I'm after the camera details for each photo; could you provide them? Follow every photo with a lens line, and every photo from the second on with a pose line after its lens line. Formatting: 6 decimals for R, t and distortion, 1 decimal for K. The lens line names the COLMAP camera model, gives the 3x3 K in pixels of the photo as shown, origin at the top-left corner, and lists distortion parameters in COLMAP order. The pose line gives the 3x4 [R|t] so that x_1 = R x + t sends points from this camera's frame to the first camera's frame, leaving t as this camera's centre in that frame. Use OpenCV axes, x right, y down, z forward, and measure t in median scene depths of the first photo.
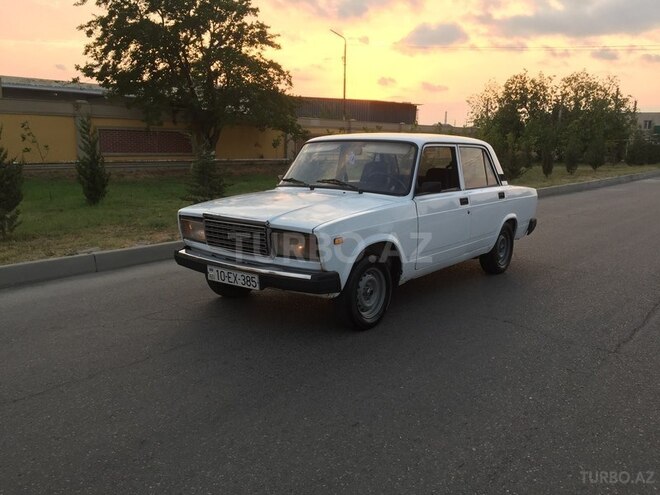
lens RADIAL K [[573.1, 0, 330.0], [0, 573.1, 247.5], [0, 0, 1]] dist [0.045578, -0.087168]
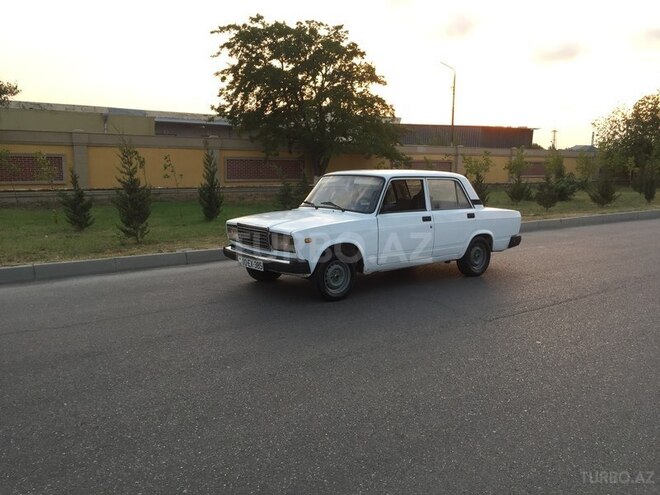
lens RADIAL K [[573.1, 0, 330.0], [0, 573.1, 247.5], [0, 0, 1]] dist [0.045578, -0.087168]
pose [[0.973662, 0.025508, -0.226564, 0.076376], [-0.034541, 0.998755, -0.035995, 0.011063], [0.225364, 0.042872, 0.973331, -0.093857]]
